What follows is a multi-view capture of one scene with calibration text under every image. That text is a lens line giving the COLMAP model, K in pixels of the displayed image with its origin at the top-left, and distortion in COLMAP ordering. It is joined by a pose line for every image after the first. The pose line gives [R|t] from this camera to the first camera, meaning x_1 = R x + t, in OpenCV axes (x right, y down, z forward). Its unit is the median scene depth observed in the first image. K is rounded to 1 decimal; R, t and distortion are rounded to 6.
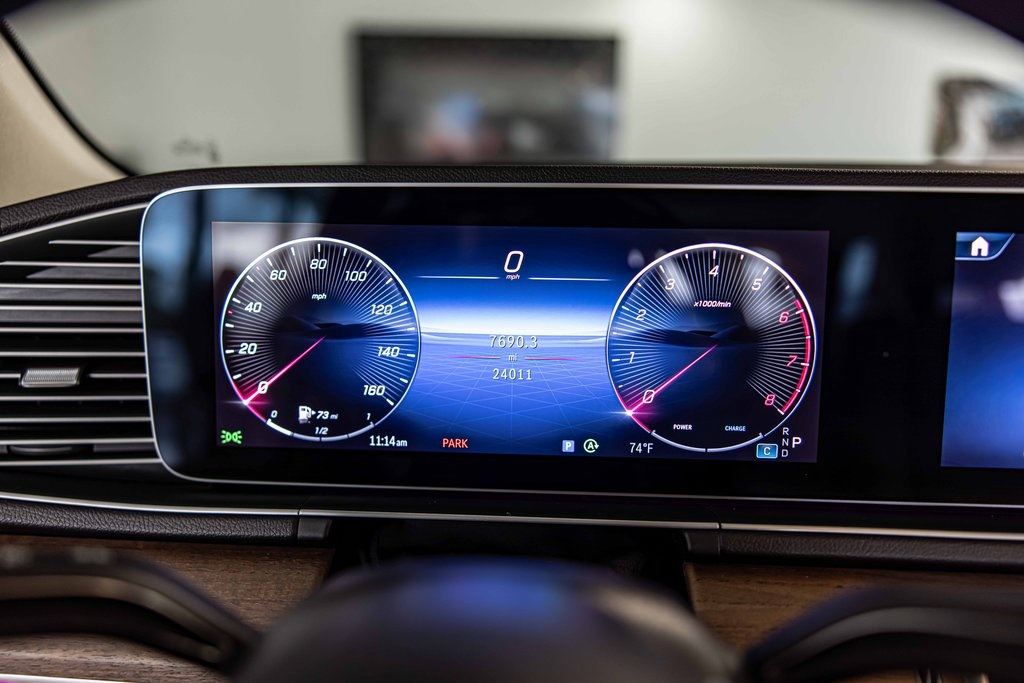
lens RADIAL K [[794.0, 0, 530.0], [0, 794.0, 356.2], [0, 0, 1]] dist [0.004446, -0.009264]
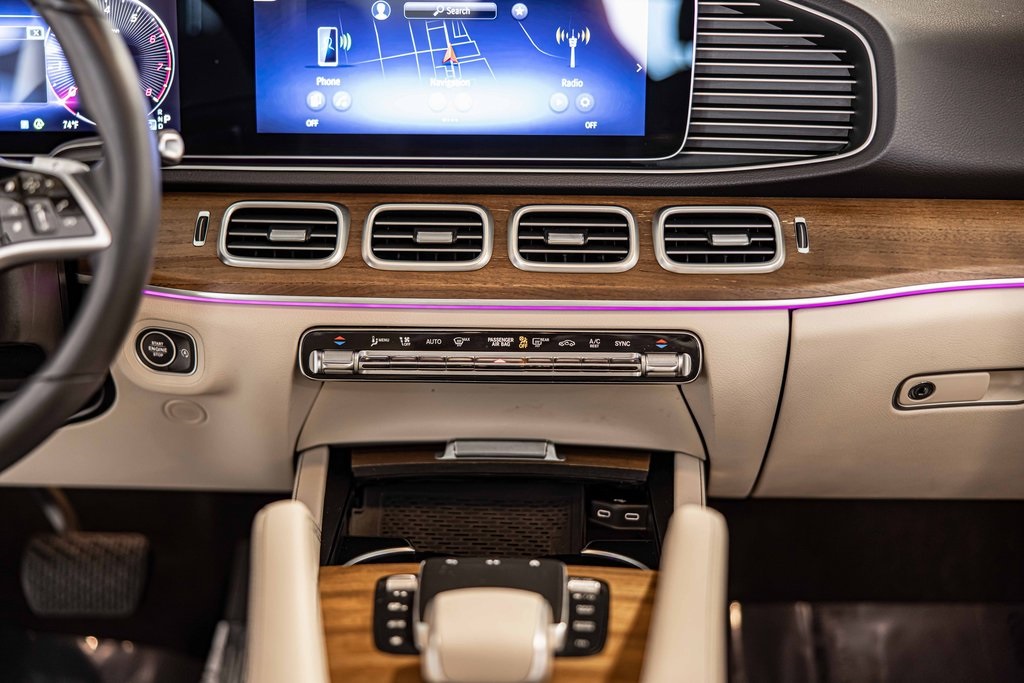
lens RADIAL K [[1600.8, 0, 499.4], [0, 1600.8, 330.0], [0, 0, 1]] dist [-0.018848, 0.000000]
pose [[0.999561, -0.016612, 0.024536, 0.902915], [0.014050, 0.994775, 0.101116, 0.211372], [-0.026087, -0.100727, 0.994572, -2.202721]]
